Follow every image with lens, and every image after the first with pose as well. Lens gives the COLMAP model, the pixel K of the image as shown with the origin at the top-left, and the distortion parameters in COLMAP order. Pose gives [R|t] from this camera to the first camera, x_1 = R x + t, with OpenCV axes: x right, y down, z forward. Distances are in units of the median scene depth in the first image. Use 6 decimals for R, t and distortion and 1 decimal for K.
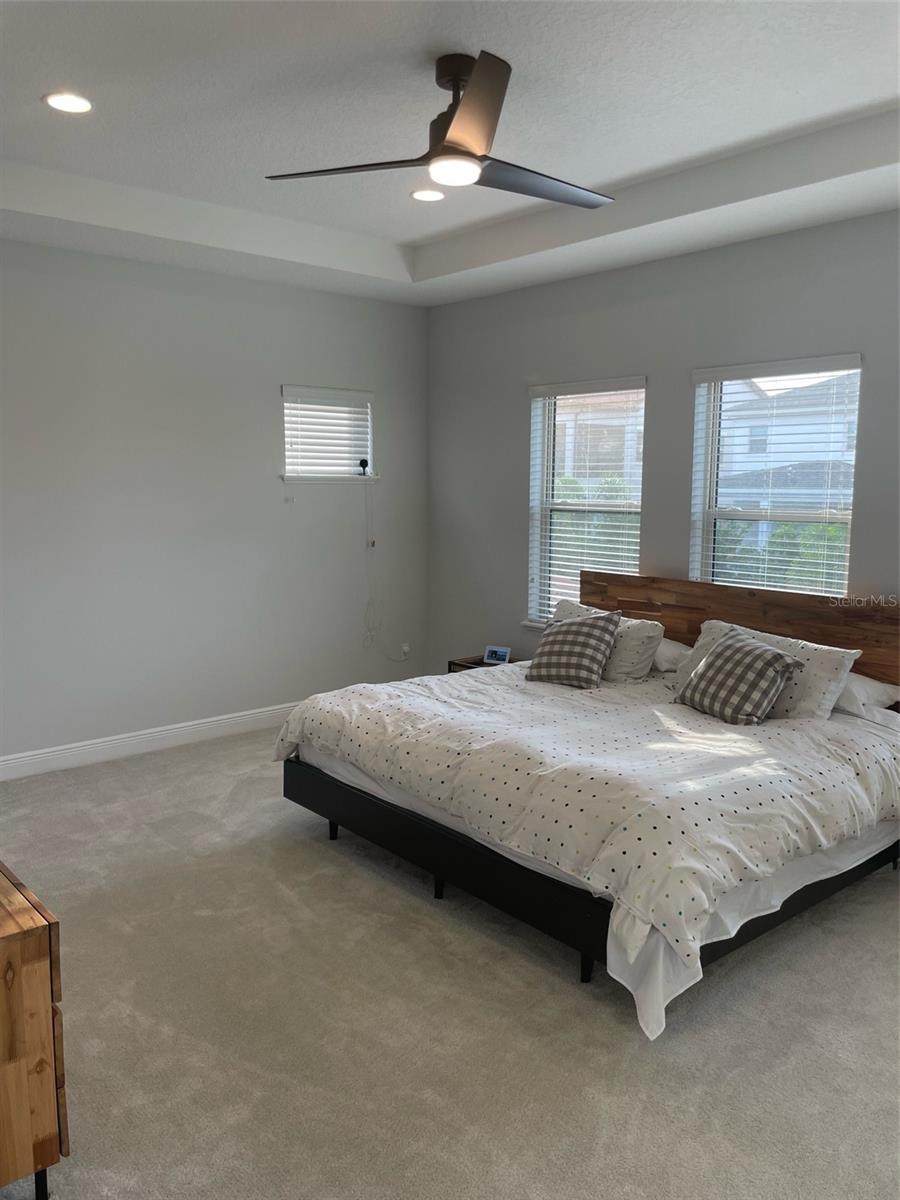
lens RADIAL K [[916.9, 0, 450.1], [0, 916.9, 596.9], [0, 0, 1]] dist [0.052200, -0.054104]
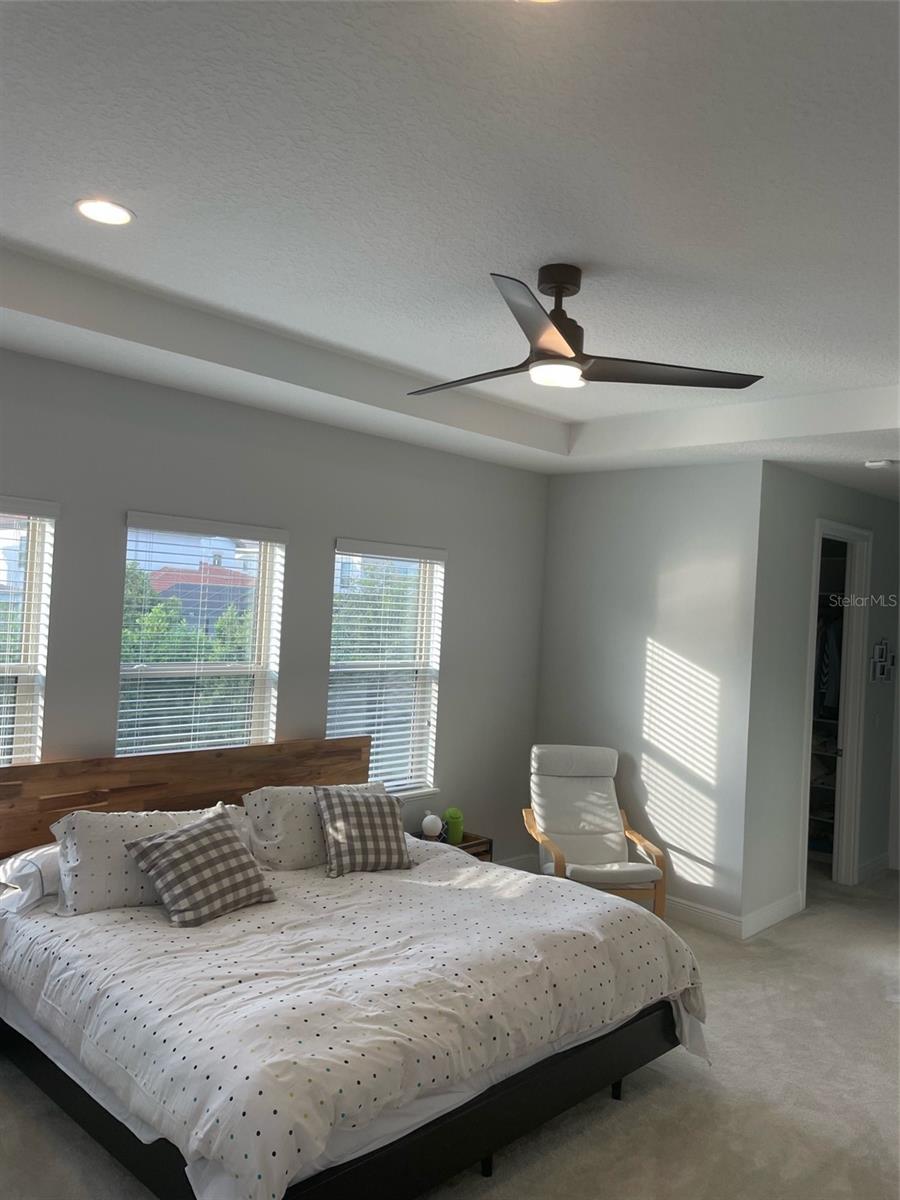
lens RADIAL K [[916.9, 0, 451.2], [0, 916.9, 598.6], [0, 0, 1]] dist [0.052200, -0.054104]
pose [[-0.059413, 0.001672, 0.998232, -0.749202], [0.091309, 0.995815, 0.003767, -0.171566], [-0.994049, 0.091372, -0.059317, 0.954353]]
